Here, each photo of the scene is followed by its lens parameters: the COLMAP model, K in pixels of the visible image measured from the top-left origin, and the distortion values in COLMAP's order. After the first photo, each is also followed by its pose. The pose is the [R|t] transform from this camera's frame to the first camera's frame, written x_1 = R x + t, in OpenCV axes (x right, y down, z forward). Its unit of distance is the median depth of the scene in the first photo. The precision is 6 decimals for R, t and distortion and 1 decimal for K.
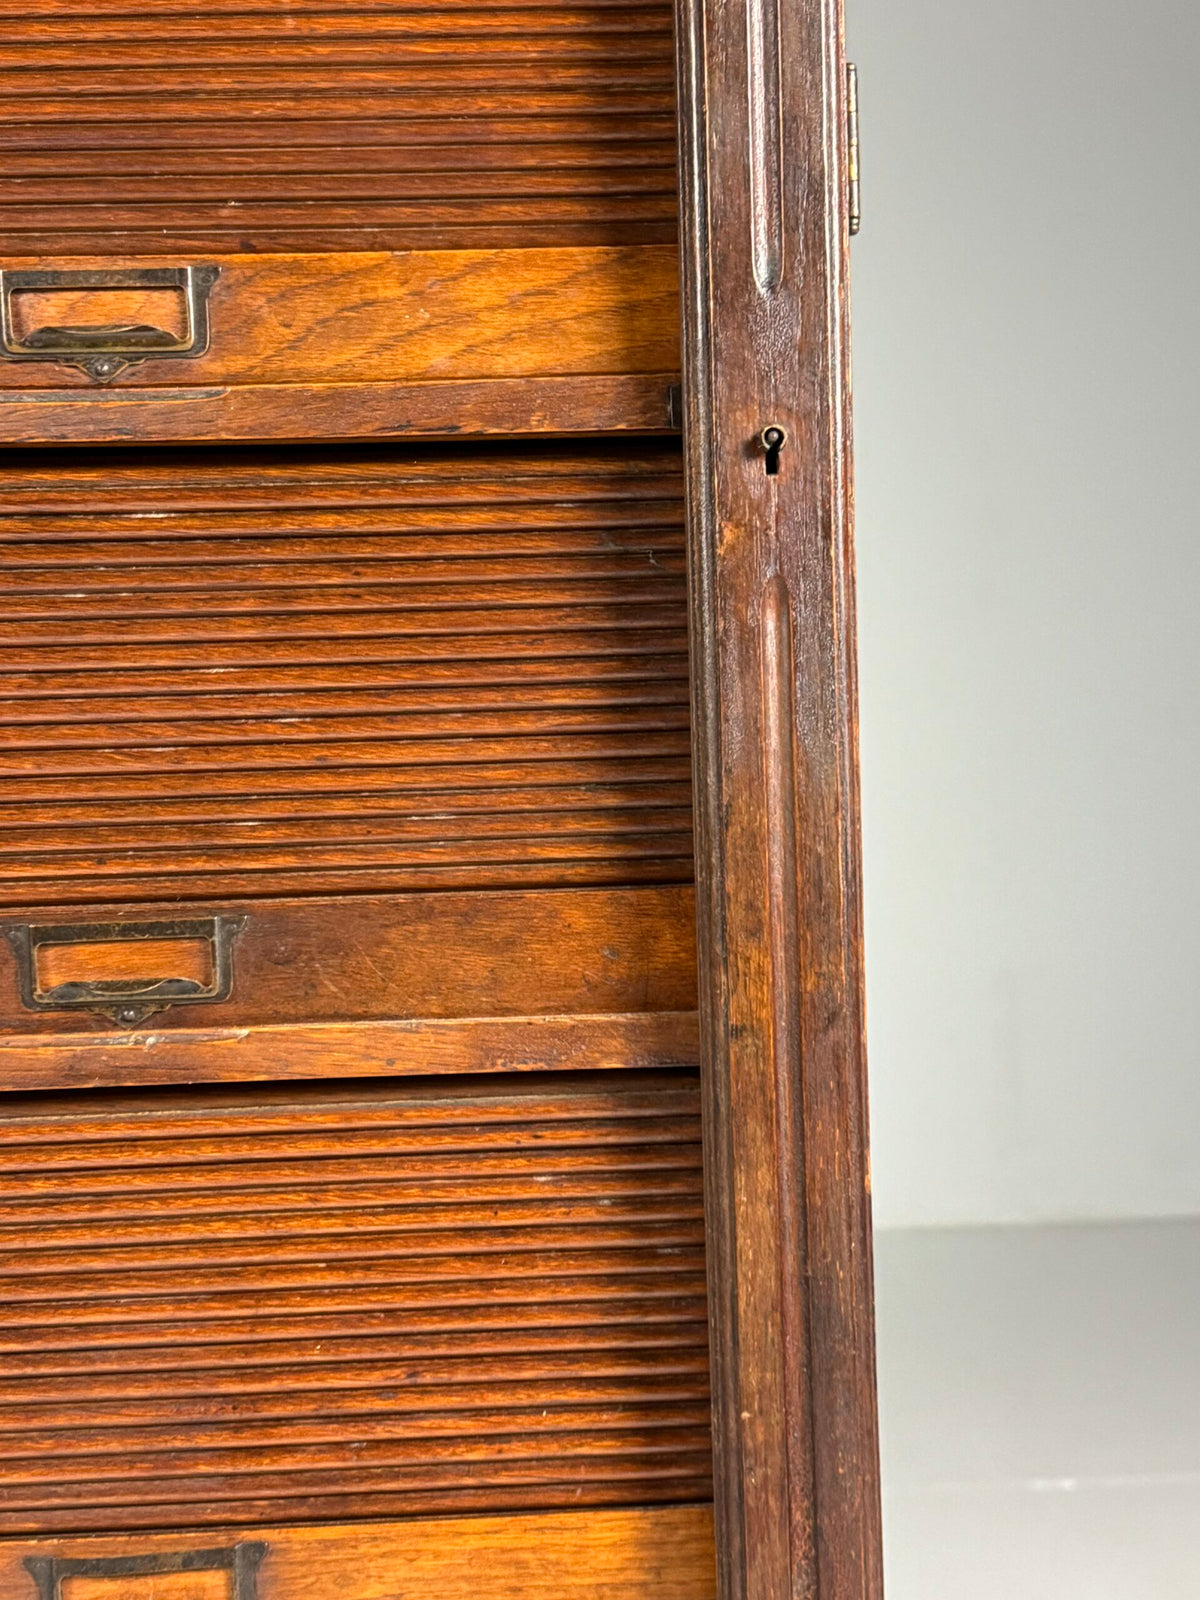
lens RADIAL K [[2091.2, 0, 595.9], [0, 2091.2, 808.9], [0, 0, 1]] dist [0.194182, -0.401826]
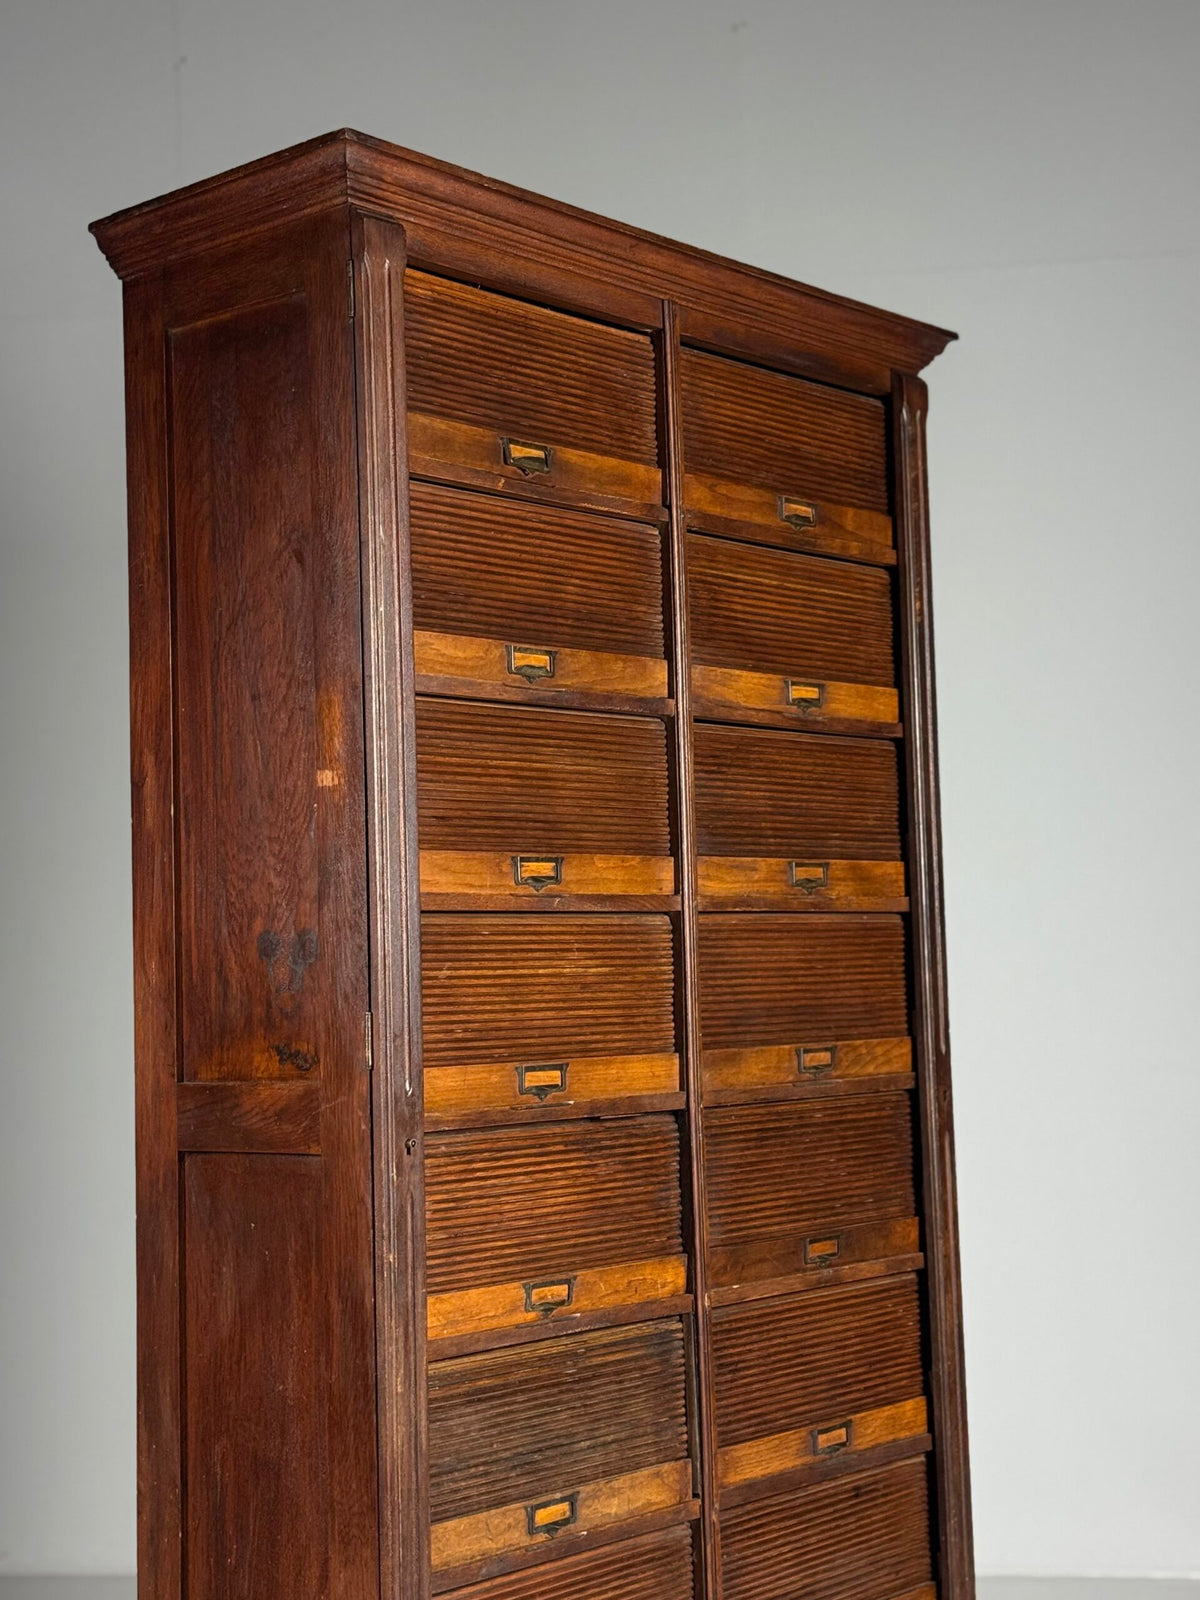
lens RADIAL K [[2479.7, 0, 600.0], [0, 2479.7, 800.0], [0, 0, 1]] dist [0.122358, 0.159617]
pose [[0.682858, 0.061776, 0.727934, -3.462579], [0.028491, 0.993408, -0.111032, -0.212433], [-0.729995, 0.096559, 0.676597, -1.542975]]
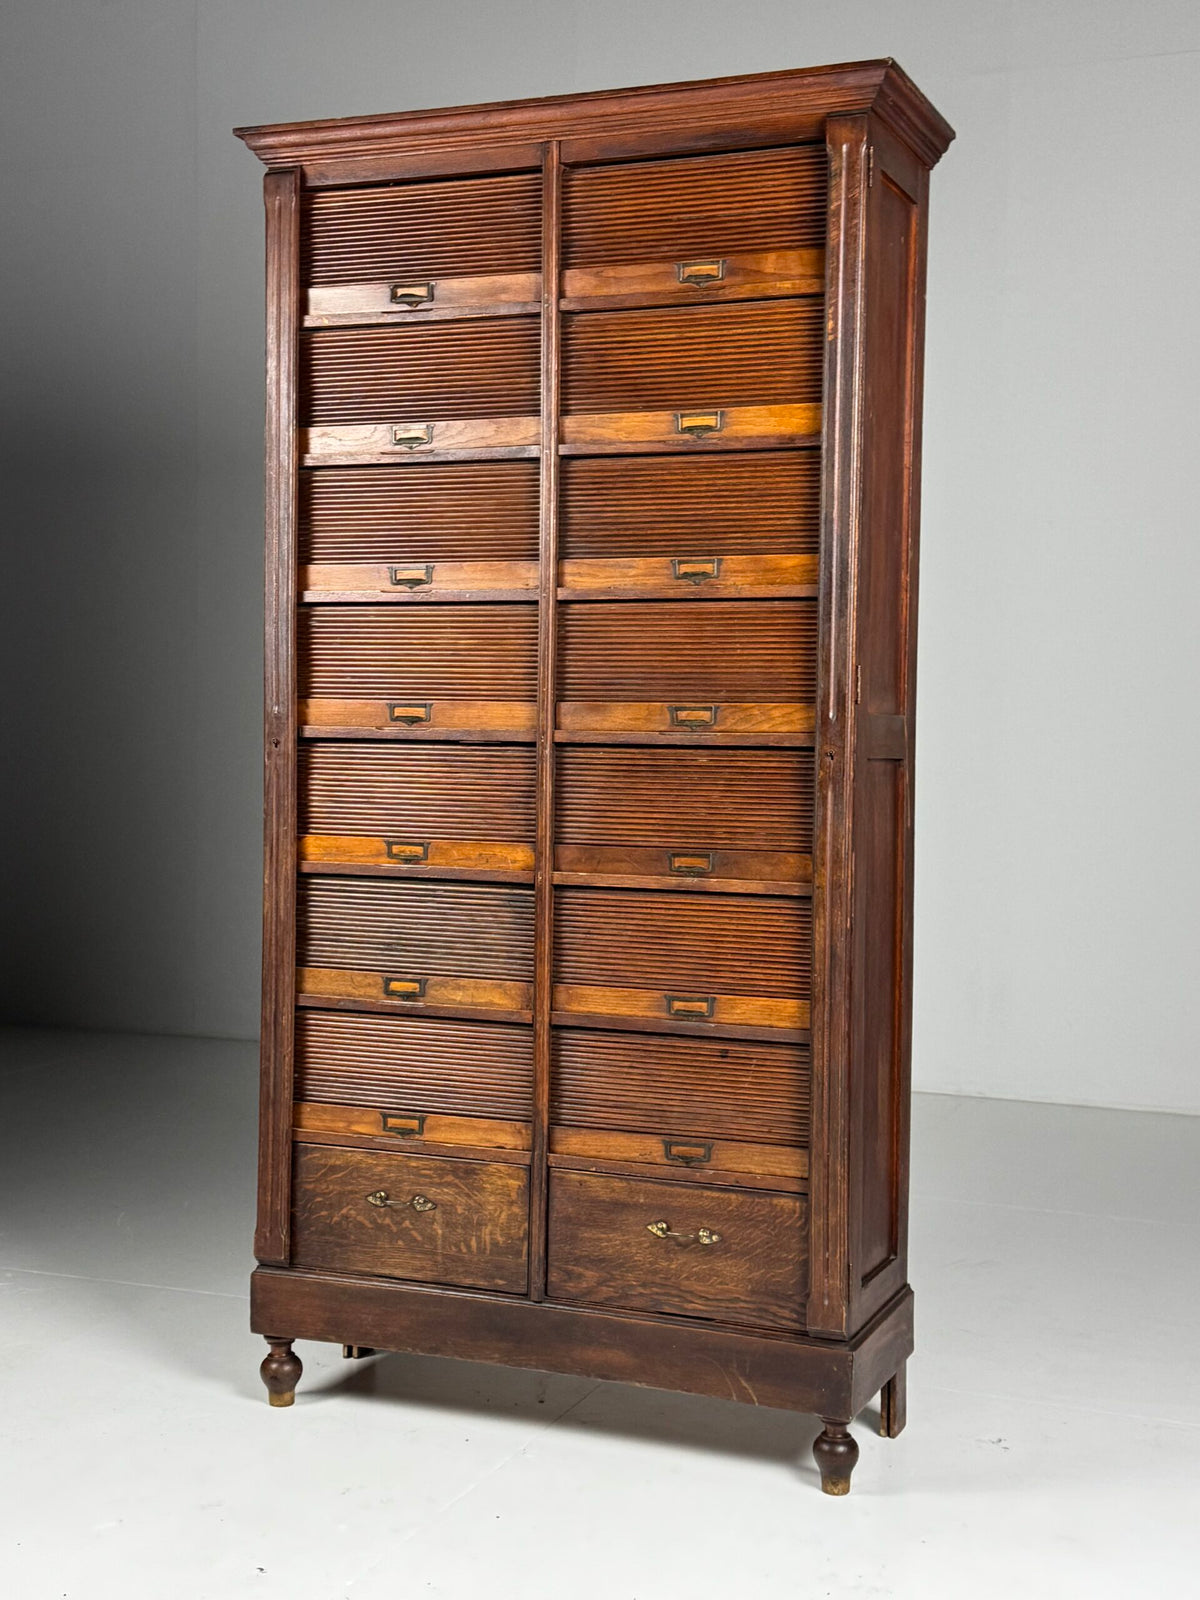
lens RADIAL K [[2042.2, 0, 595.0], [0, 2042.2, 793.3], [0, 0, 1]] dist [0.135671, -0.032613]
pose [[0.909835, 0.054919, -0.411319, 1.334165], [-0.053908, 0.998447, 0.014068, -0.119566], [0.411453, 0.009374, 0.911383, -2.953797]]
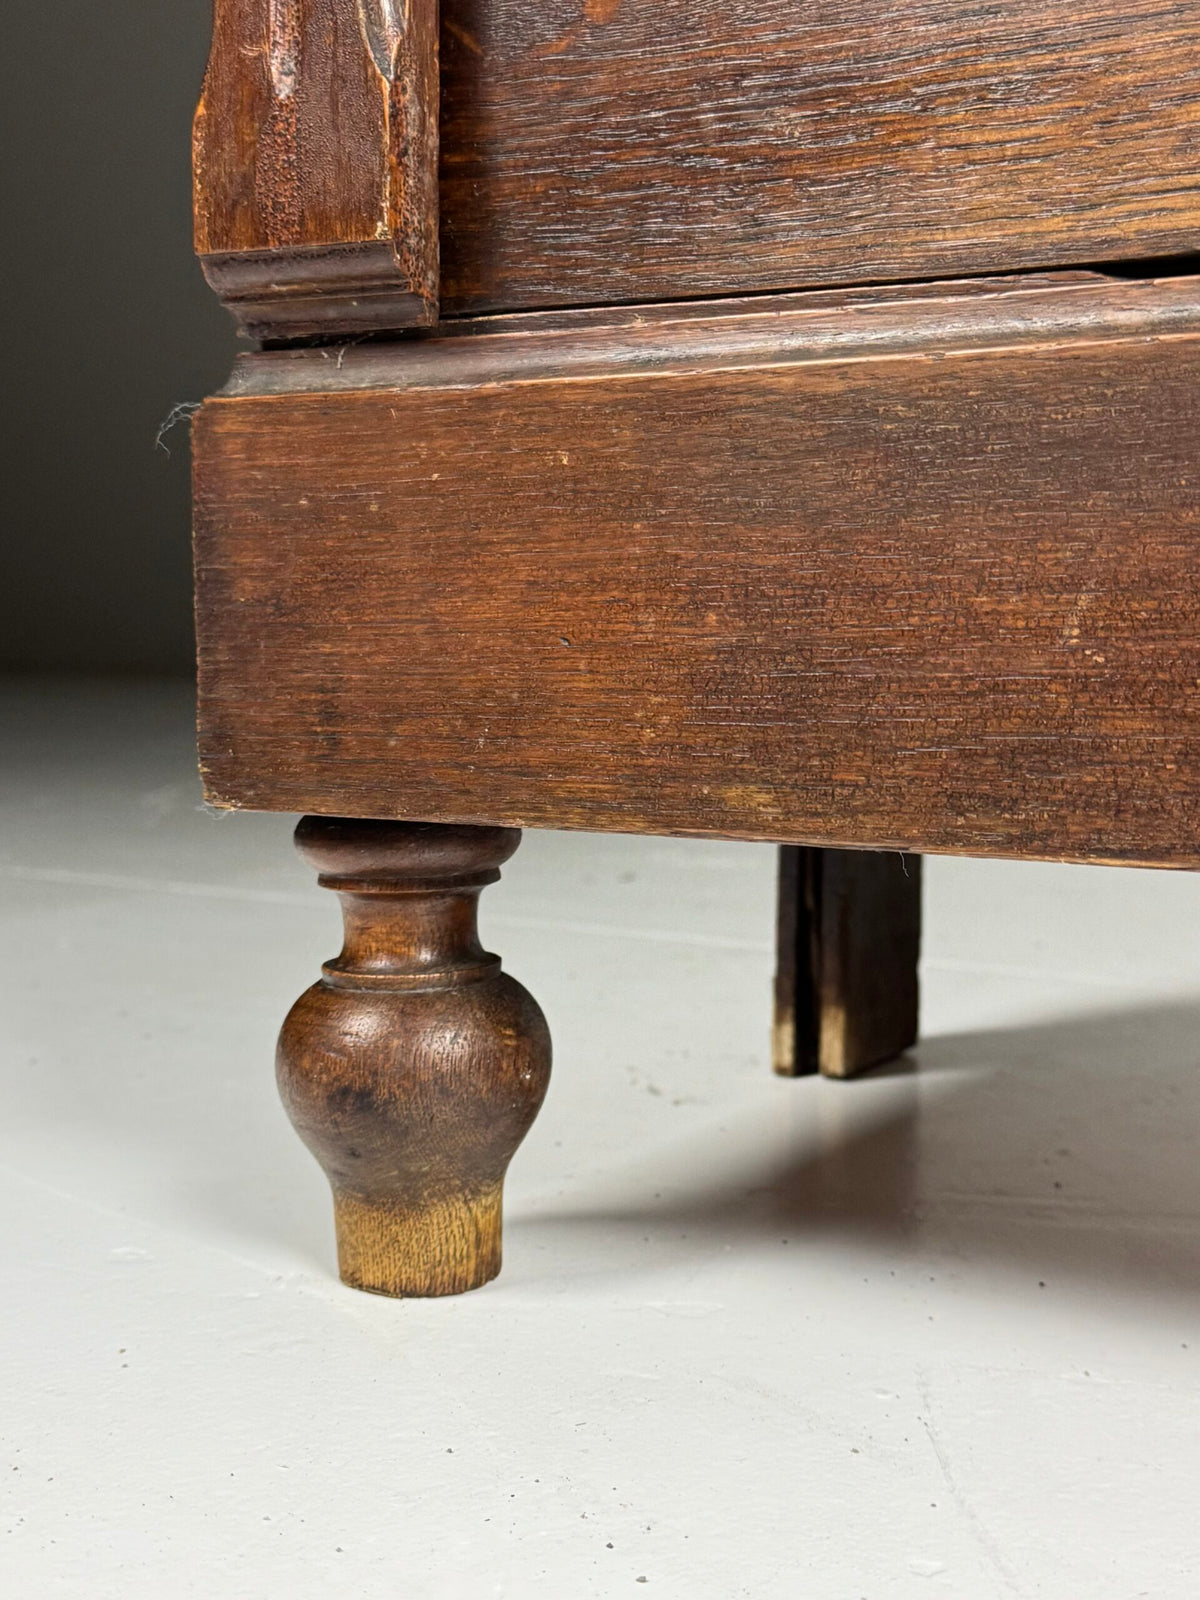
lens RADIAL K [[2091.2, 0, 595.9], [0, 2091.2, 808.9], [0, 0, 1]] dist [0.194182, -0.401826]
pose [[0.828477, 0.091056, -0.552571, -0.711956], [-0.048692, 0.994669, 0.090903, 1.127114], [0.557903, -0.048405, 0.828494, 0.457374]]
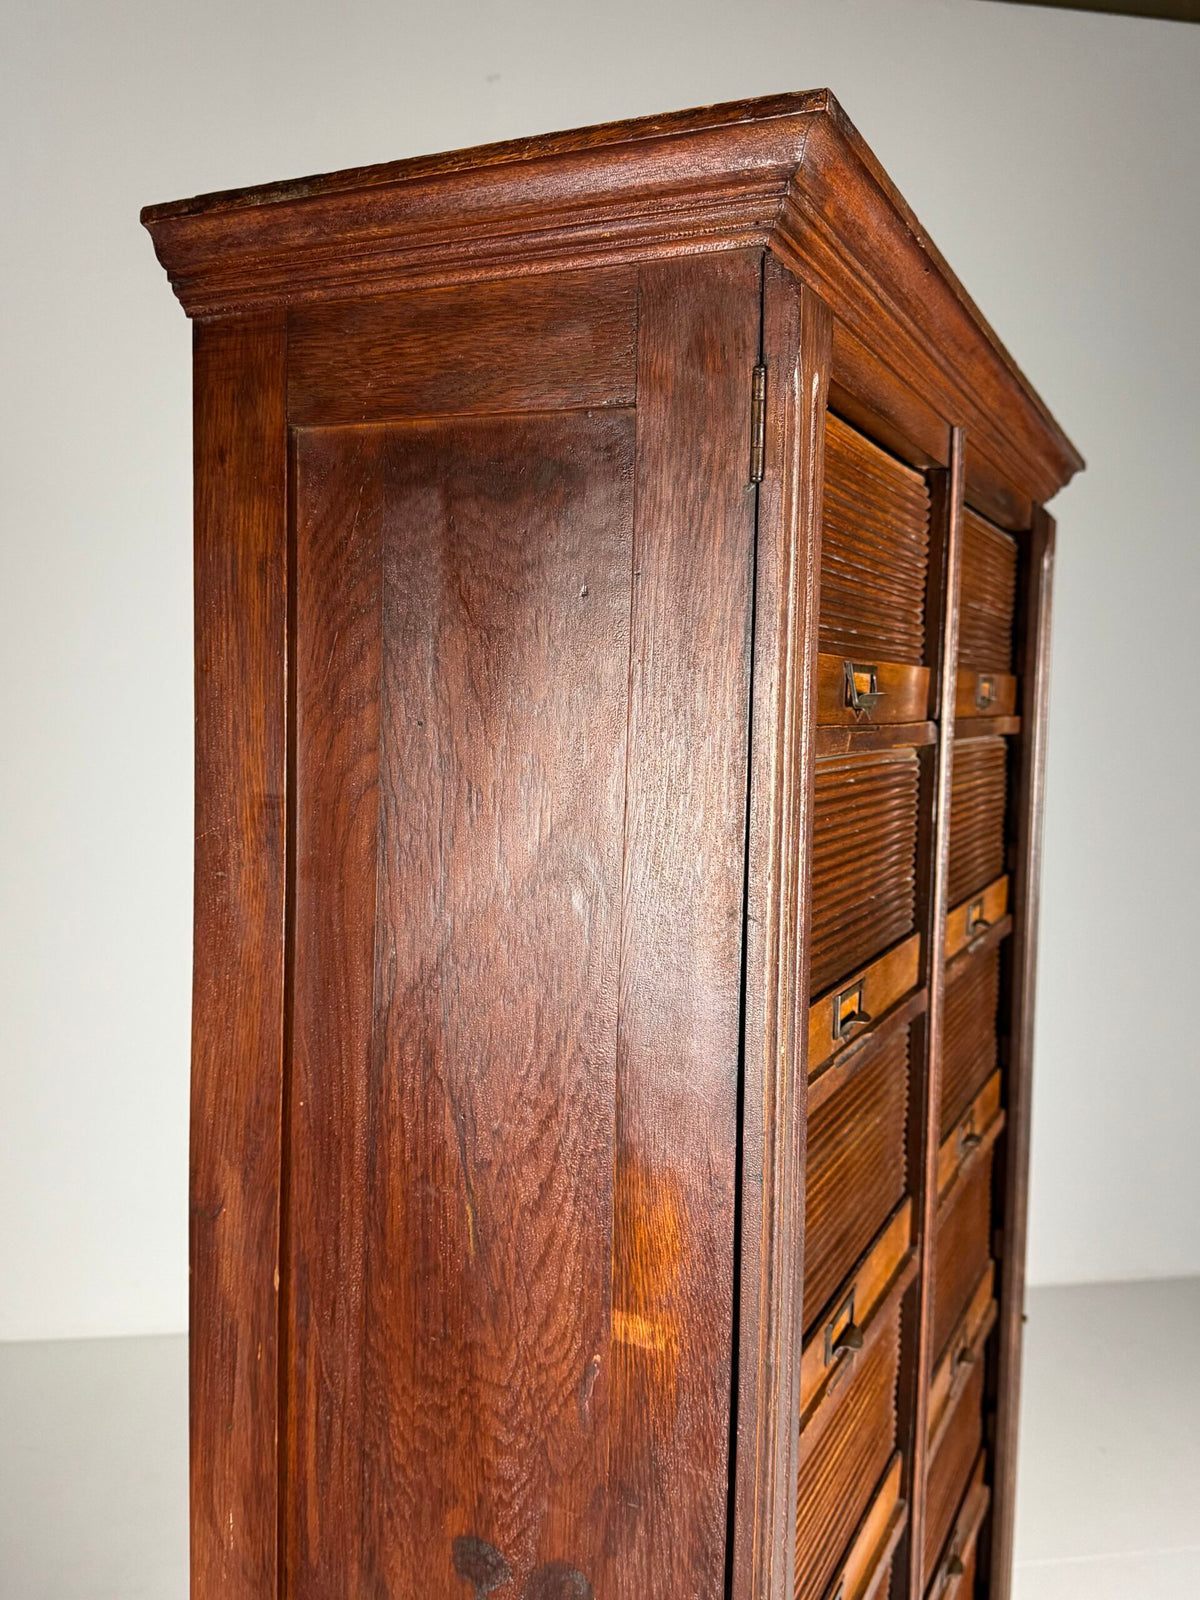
lens RADIAL K [[1431.6, 0, 600.0], [0, 1431.6, 800.0], [0, 0, 1]] dist [0.080975, -0.127367]
pose [[0.451123, -0.028064, 0.892020, -2.220584], [-0.009368, 0.999302, 0.036176, -1.056434], [-0.892413, -0.024676, 0.450545, 0.554942]]
